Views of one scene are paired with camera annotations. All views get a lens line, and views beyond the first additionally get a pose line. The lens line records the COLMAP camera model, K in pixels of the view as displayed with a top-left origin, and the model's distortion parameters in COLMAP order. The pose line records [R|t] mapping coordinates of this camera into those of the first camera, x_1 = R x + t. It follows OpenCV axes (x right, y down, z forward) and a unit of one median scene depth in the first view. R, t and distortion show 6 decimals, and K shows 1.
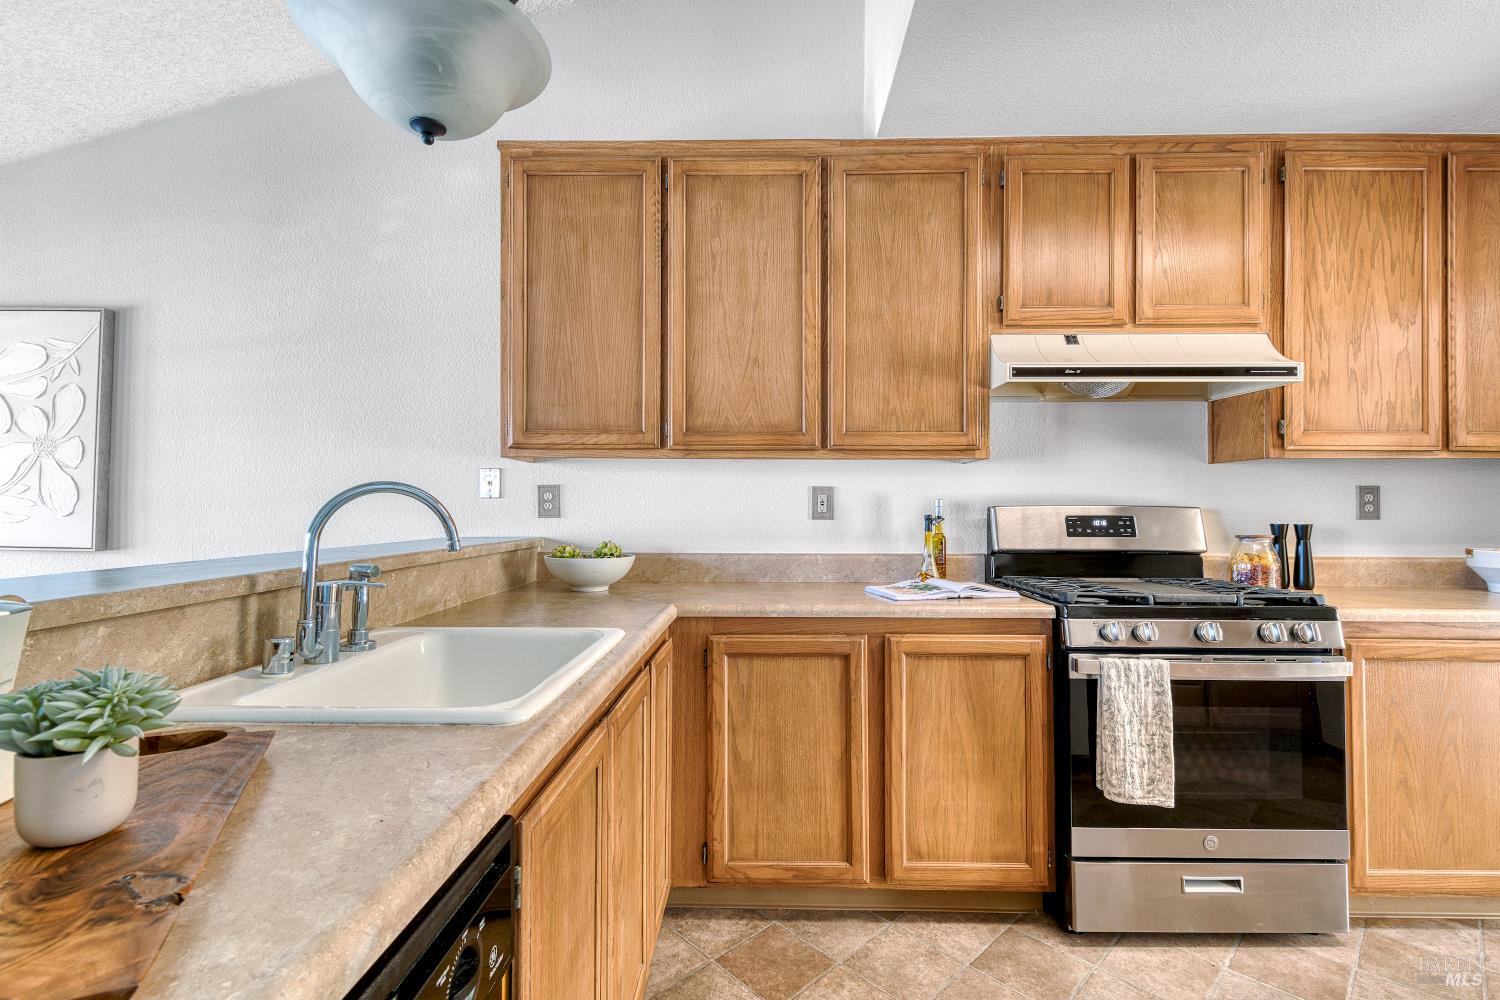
lens RADIAL K [[683.0, 0, 759.1], [0, 683.0, 512.2], [0, 0, 1]] dist [0.012275, -0.005195]
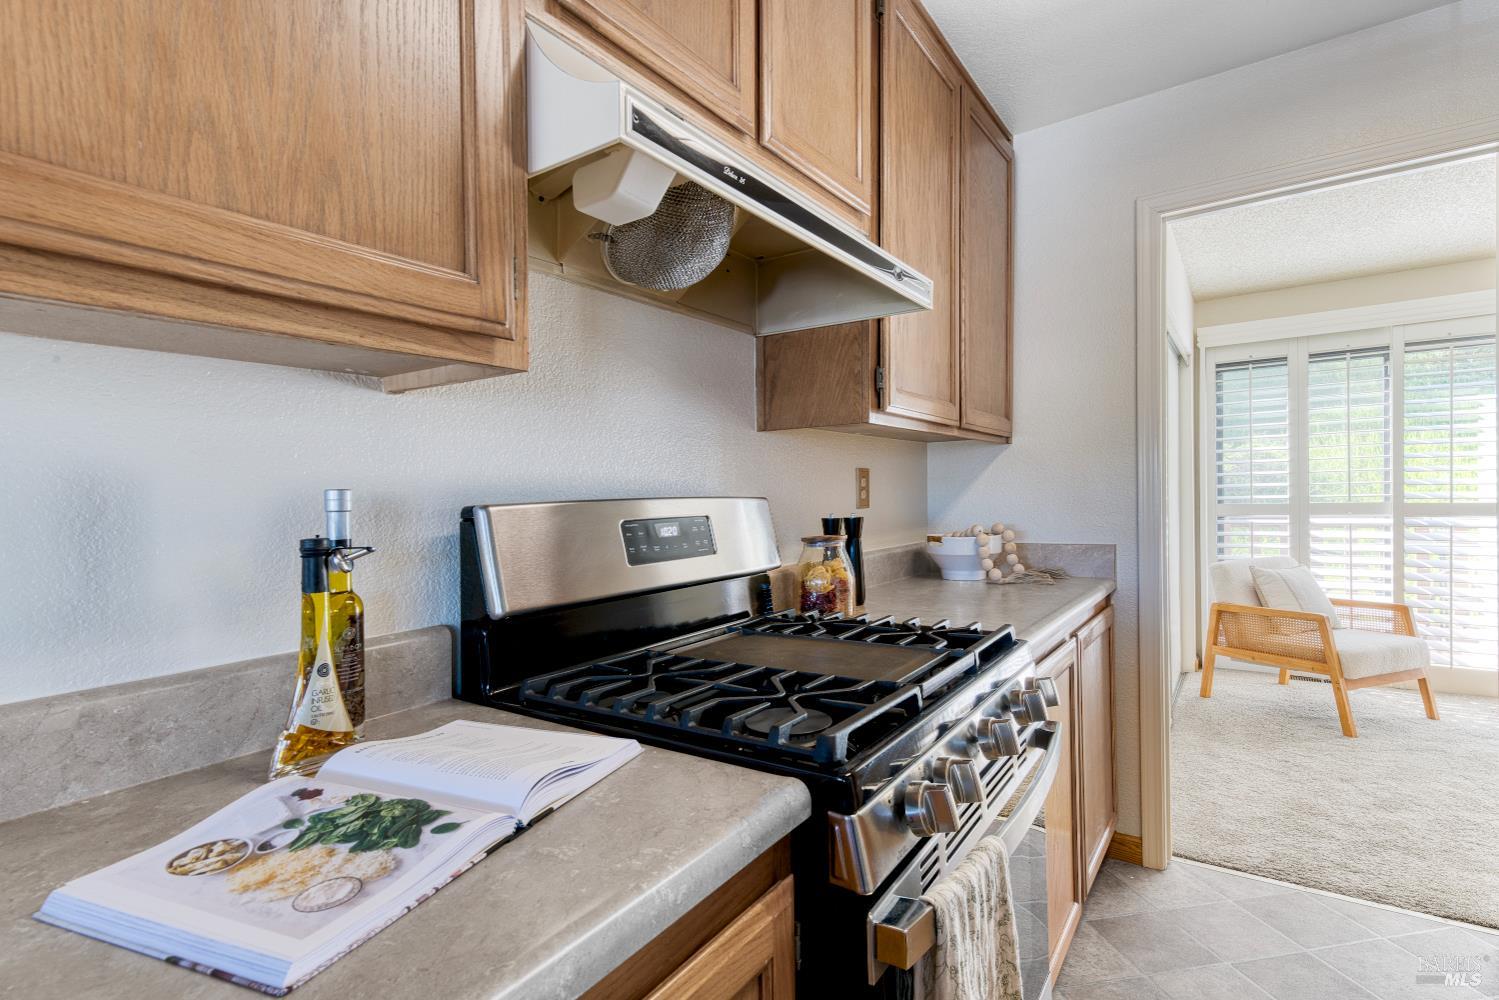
lens RADIAL K [[719.4, 0, 765.0], [0, 719.4, 494.0], [0, 0, 1]] dist [0.004730, 0.000575]
pose [[0.545528, -0.015046, 0.837957, 0.091316], [0.026484, 0.999649, 0.000707, -0.012032], [-0.837674, 0.021807, 0.545735, 0.699656]]
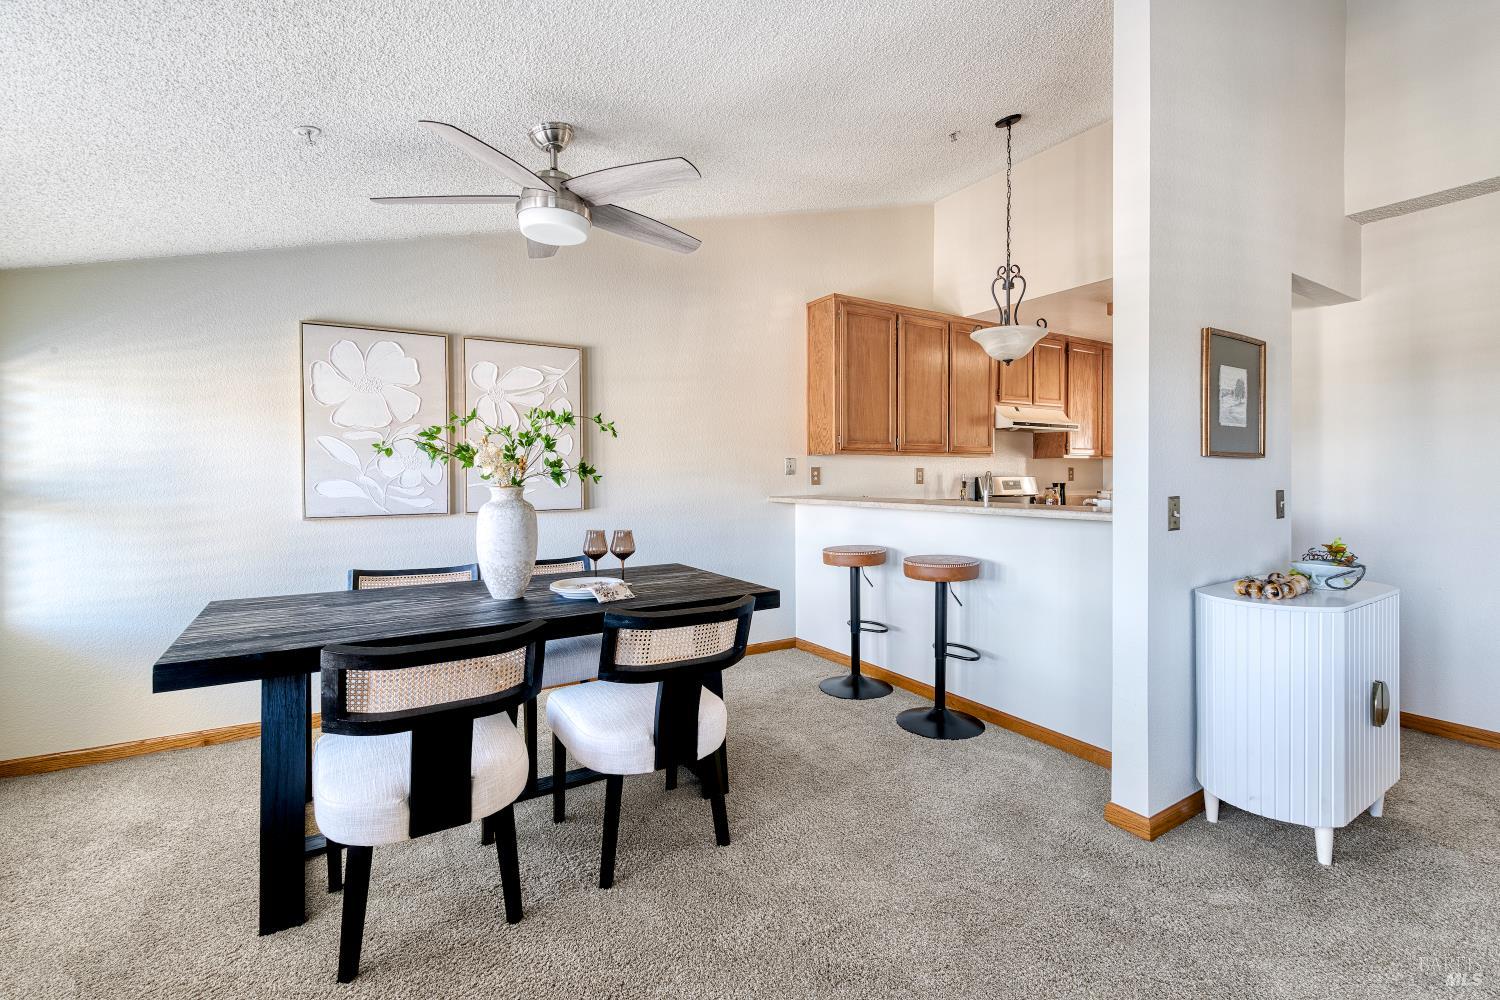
lens RADIAL K [[665.2, 0, 775.9], [0, 665.2, 482.0], [0, 0, 1]] dist [-0.001705, -0.002450]
pose [[0.825108, -0.012090, 0.564846, -1.599955], [0.009955, 0.999927, 0.006861, -0.014917], [-0.564887, -0.000038, 0.825168, -0.475993]]
